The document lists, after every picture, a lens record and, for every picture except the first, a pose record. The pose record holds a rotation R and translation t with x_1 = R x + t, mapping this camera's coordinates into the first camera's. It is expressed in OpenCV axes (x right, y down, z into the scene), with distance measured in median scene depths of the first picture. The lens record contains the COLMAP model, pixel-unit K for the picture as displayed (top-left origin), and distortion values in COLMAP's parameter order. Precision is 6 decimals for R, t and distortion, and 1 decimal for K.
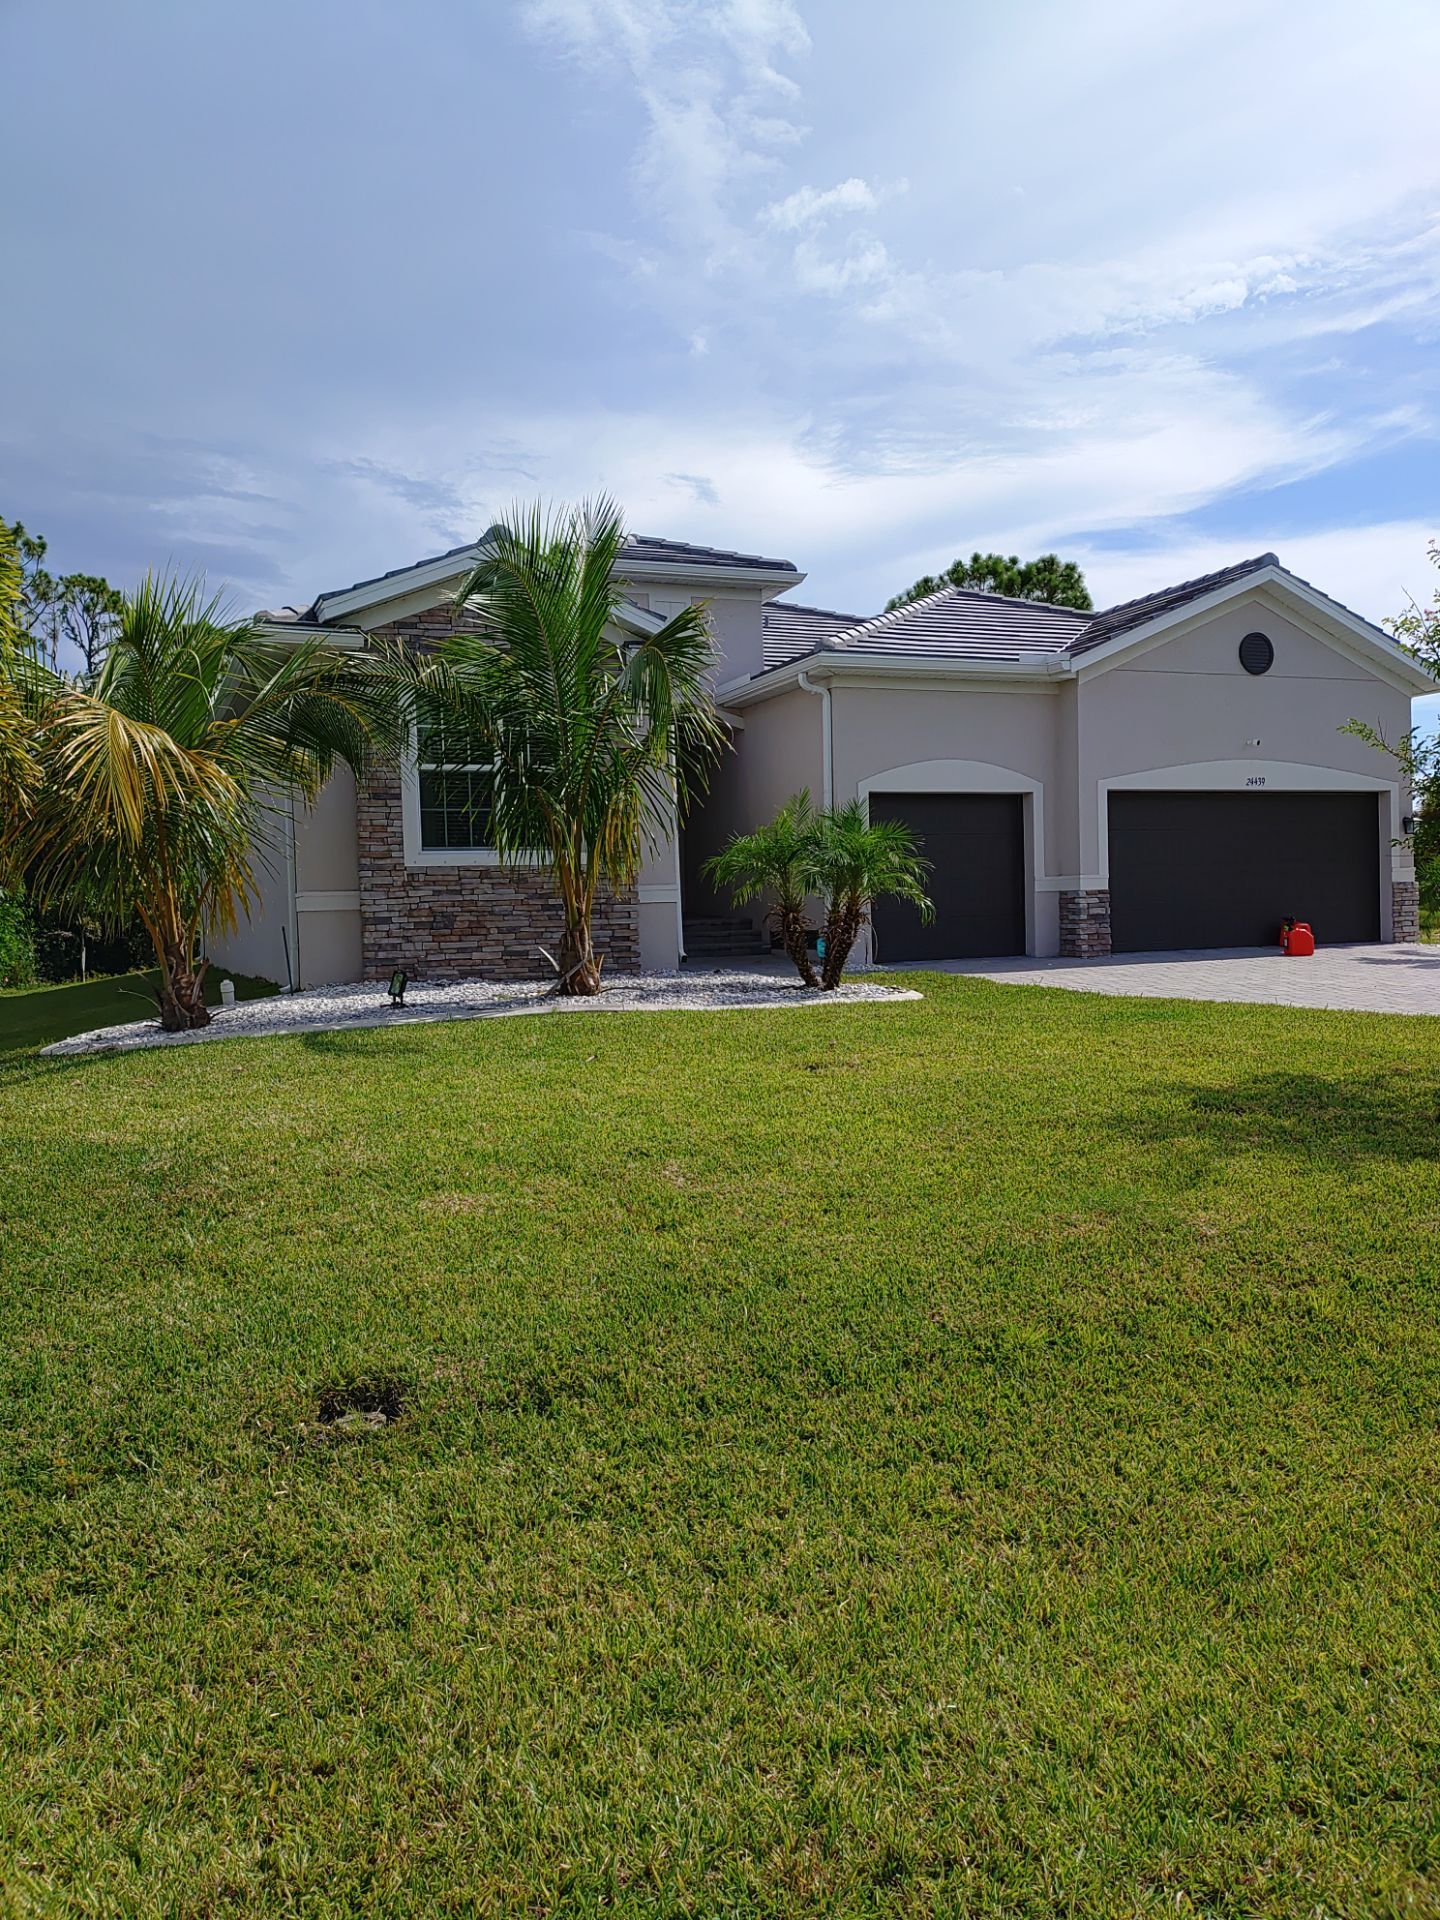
lens RADIAL K [[1465.2, 0, 720.0], [0, 1465.2, 960.0], [0, 0, 1]] dist [0.006306, 0.002394]
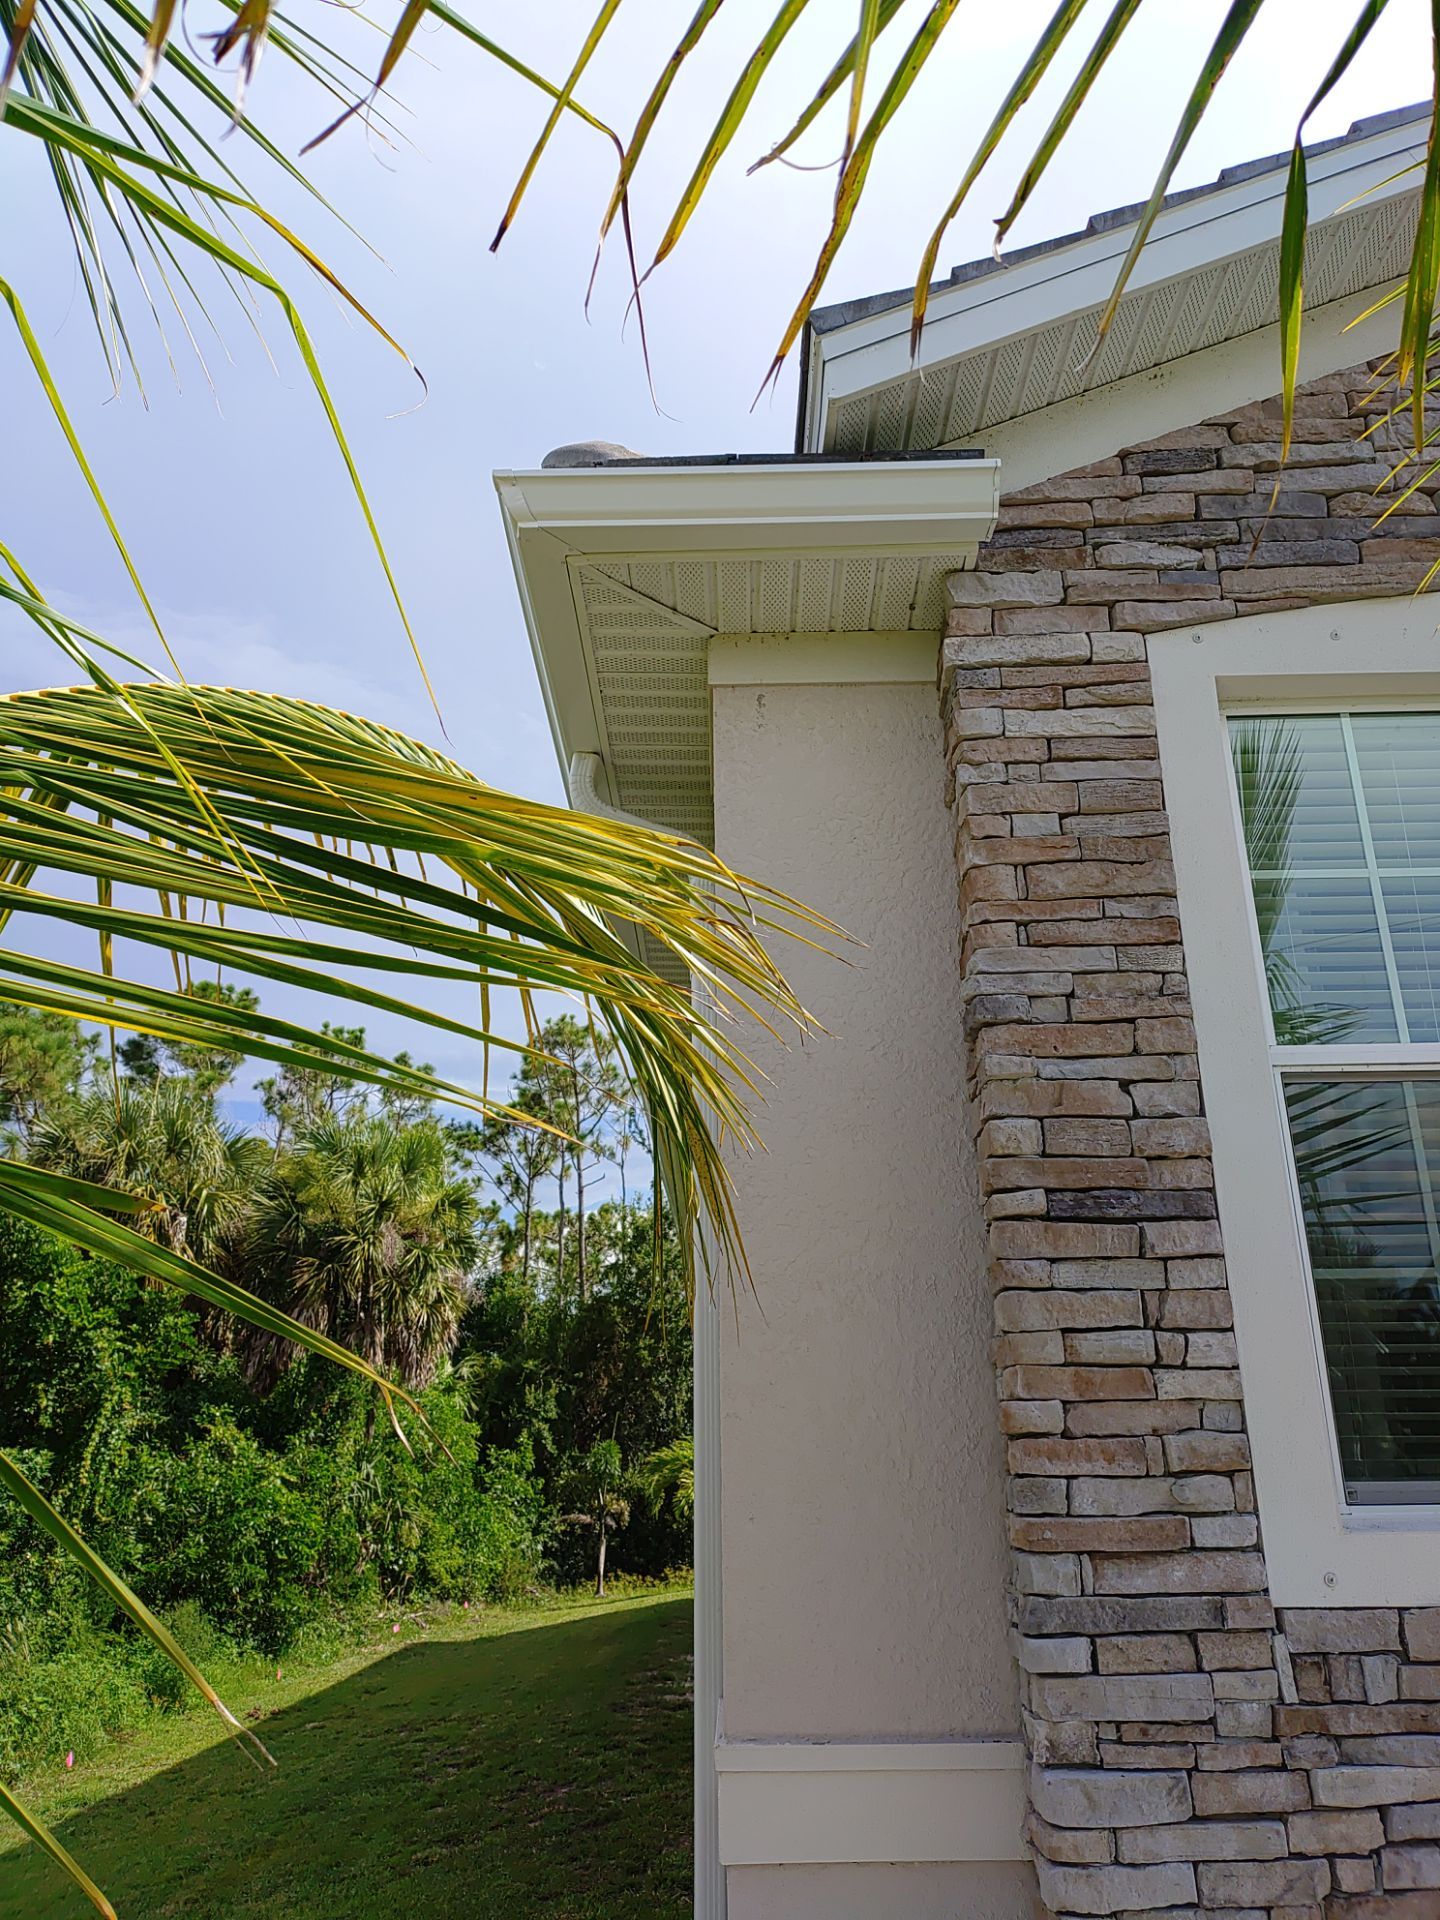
lens RADIAL K [[1465.2, 0, 720.0], [0, 1465.2, 960.0], [0, 0, 1]] dist [0.006306, 0.002394]
pose [[0.920250, -0.109480, -0.375705, -0.202113], [-0.029640, 0.937812, -0.345876, -0.073758], [0.390207, 0.329429, 0.859776, 0.801897]]
